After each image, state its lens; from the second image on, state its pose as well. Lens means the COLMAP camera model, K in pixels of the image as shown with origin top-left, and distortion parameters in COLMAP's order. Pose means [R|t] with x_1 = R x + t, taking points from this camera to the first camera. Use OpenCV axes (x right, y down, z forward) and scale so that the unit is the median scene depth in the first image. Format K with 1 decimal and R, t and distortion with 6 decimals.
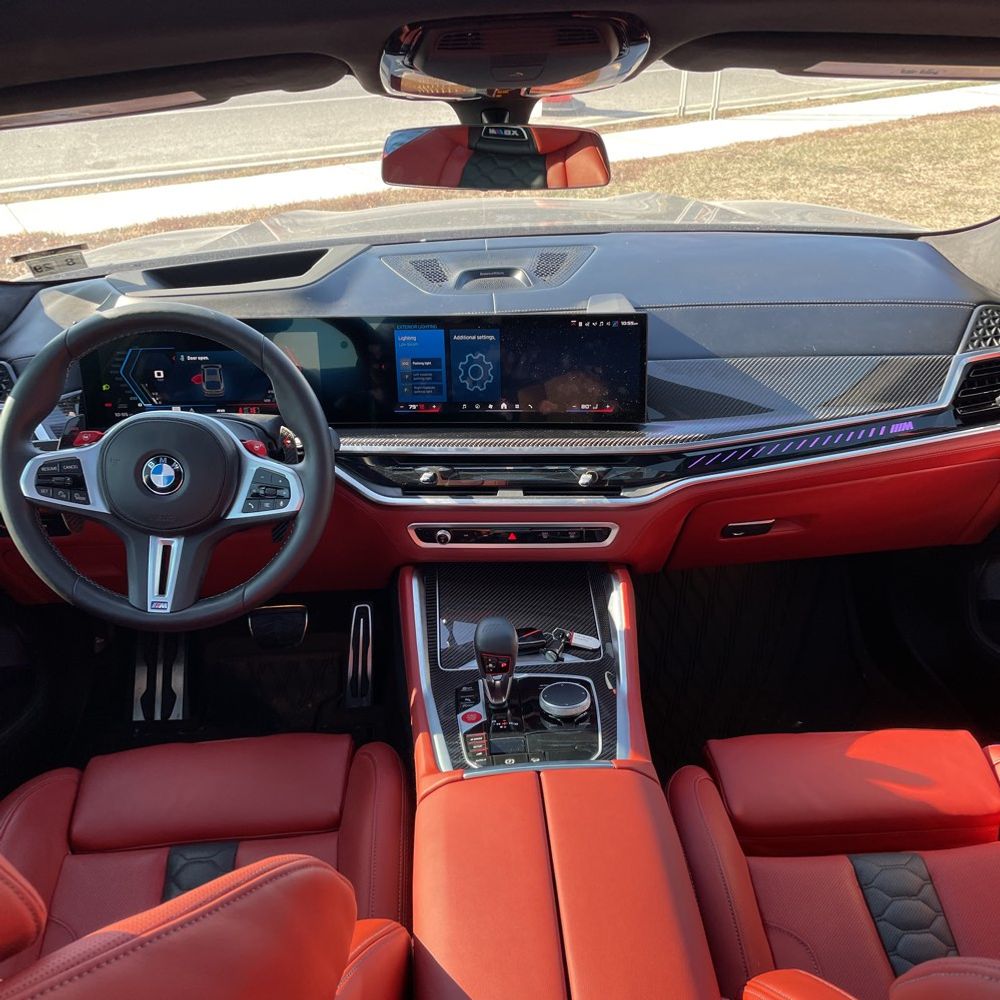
lens RADIAL K [[980.0, 0, 511.9], [0, 980.0, 485.9], [0, 0, 1]] dist [0.104536, -0.142635]
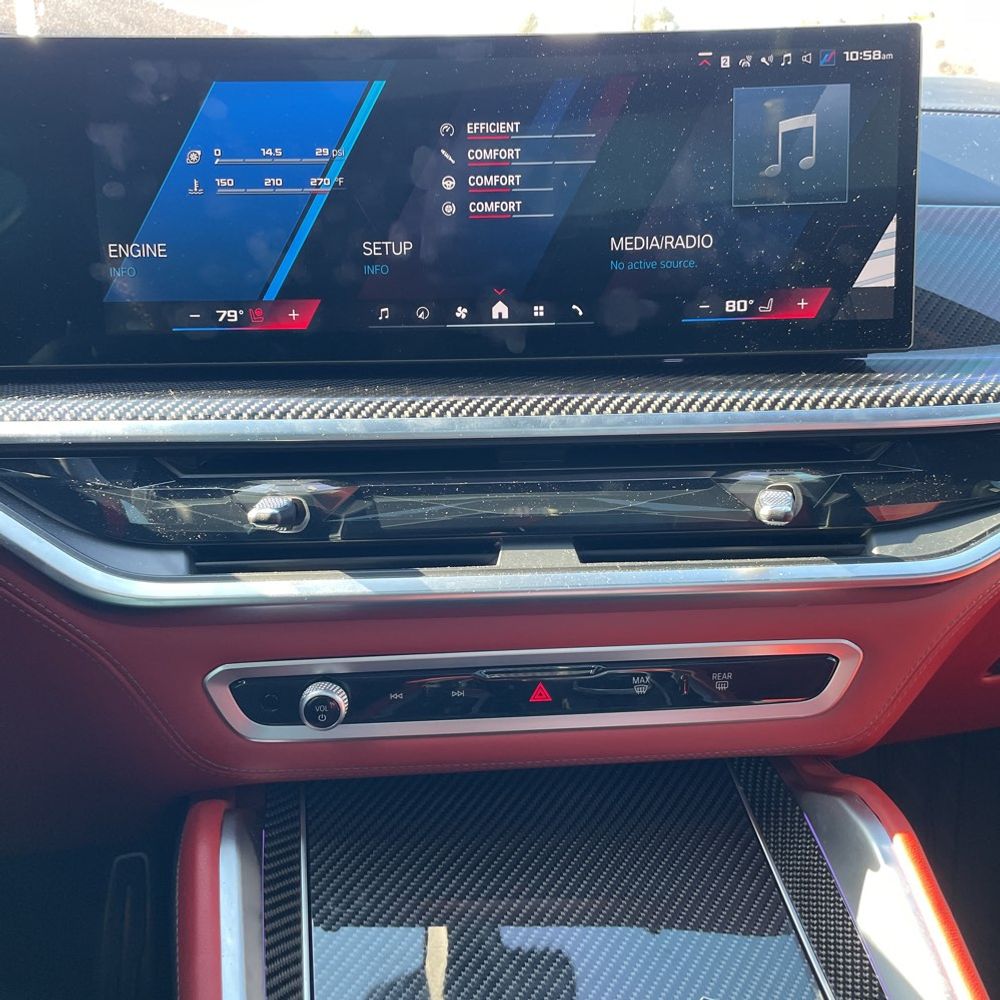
lens RADIAL K [[980.0, 0, 511.9], [0, 980.0, 485.9], [0, 0, 1]] dist [0.104536, -0.142635]
pose [[0.990014, -0.011710, 0.140482, -0.054426], [0.031622, 0.989595, -0.140361, 0.029154], [-0.137377, 0.143402, 0.980083, 0.677978]]
